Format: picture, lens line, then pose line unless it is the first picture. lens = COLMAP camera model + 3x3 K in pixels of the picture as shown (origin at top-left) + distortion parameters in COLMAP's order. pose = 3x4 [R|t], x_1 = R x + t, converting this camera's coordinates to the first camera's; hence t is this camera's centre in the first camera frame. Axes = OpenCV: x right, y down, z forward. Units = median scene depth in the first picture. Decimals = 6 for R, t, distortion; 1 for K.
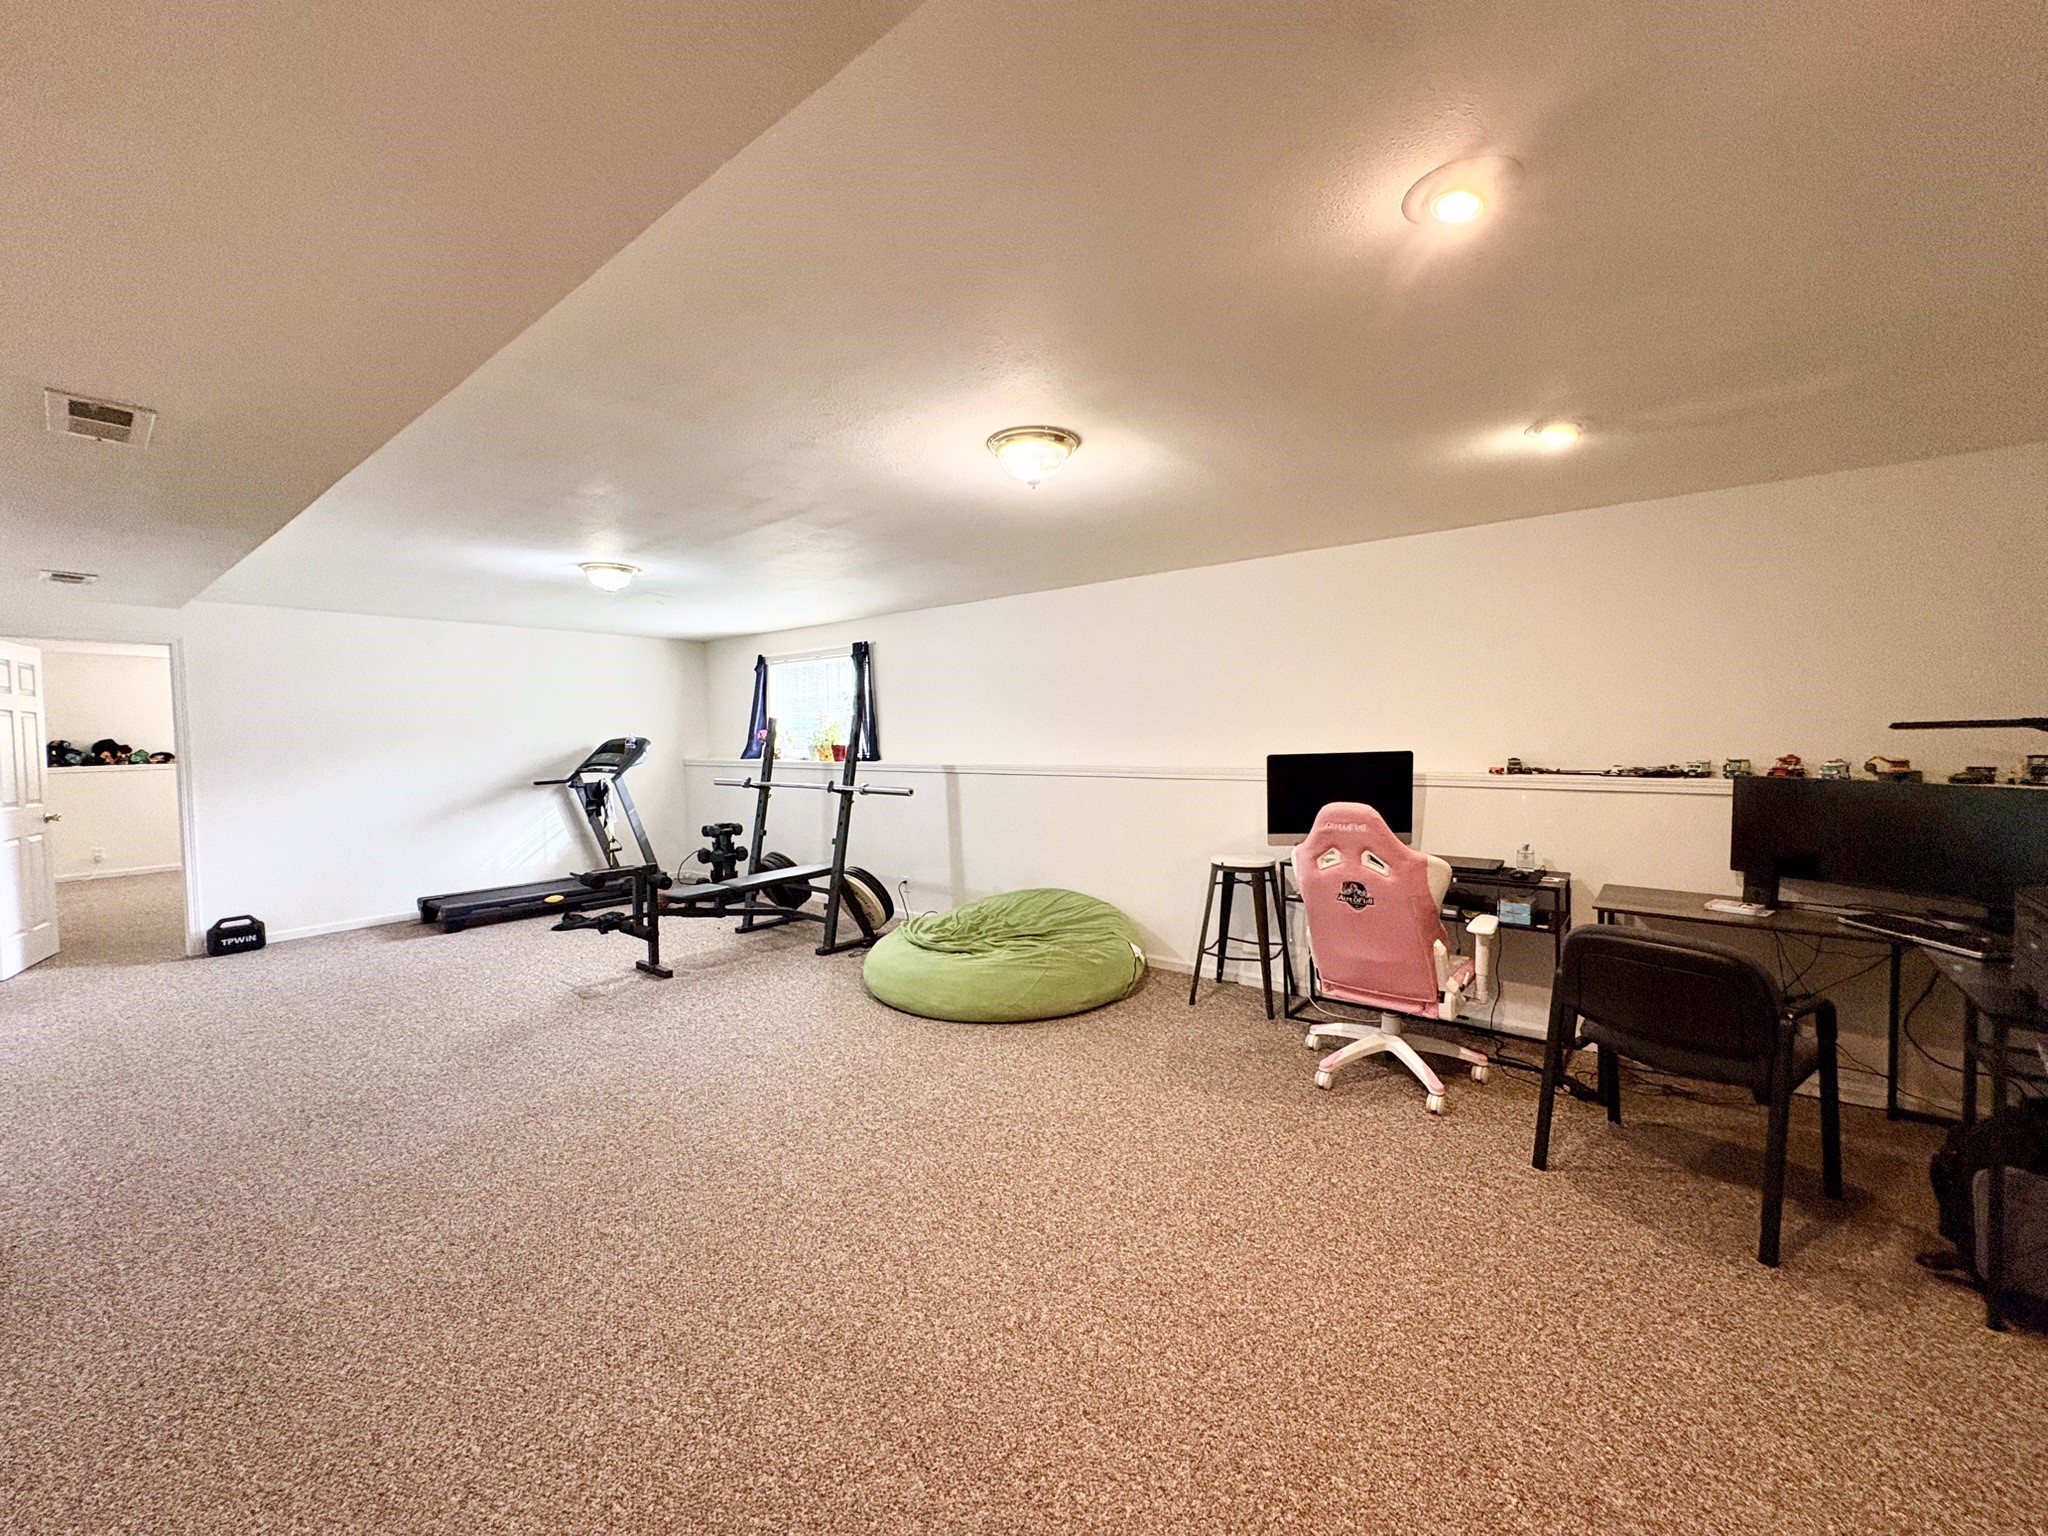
lens RADIAL K [[812.3, 0, 1028.5], [0, 812.3, 763.6], [0, 0, 1]] dist [-0.002049, 0.000490]
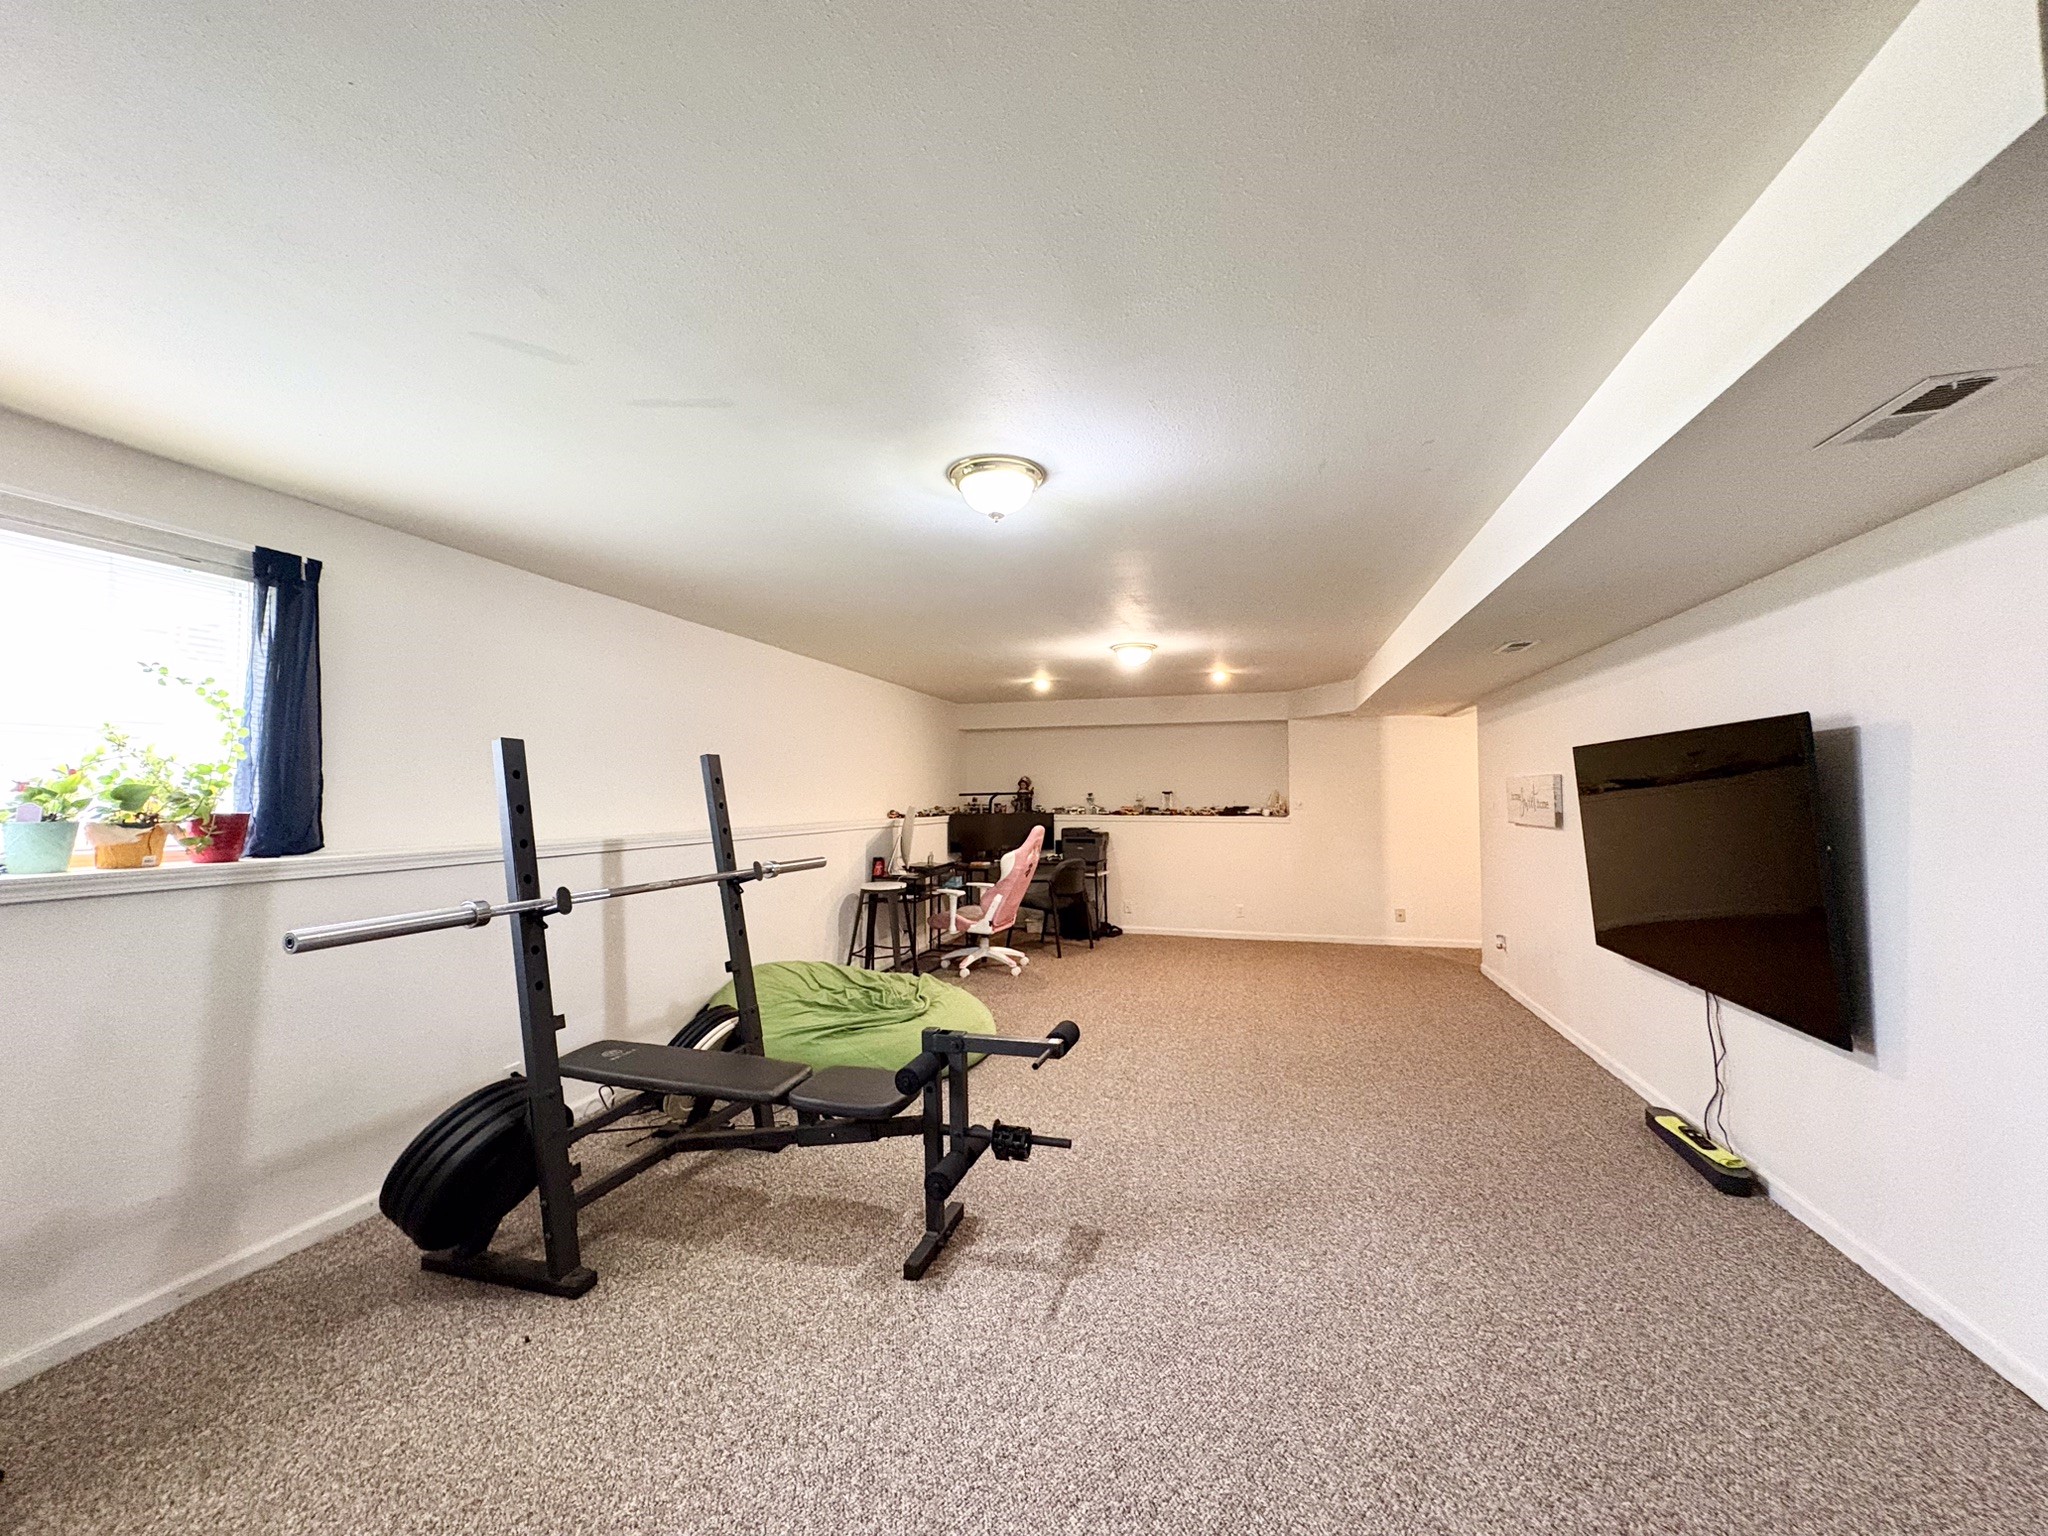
lens RADIAL K [[812.3, 0, 1026.9], [0, 812.3, 780.0], [0, 0, 1]] dist [-0.002049, 0.000490]
pose [[-0.392749, 0.031490, 0.919106, -1.105003], [0.041671, 0.998996, -0.016421, -0.027874], [-0.918701, 0.031851, -0.393667, 1.312349]]
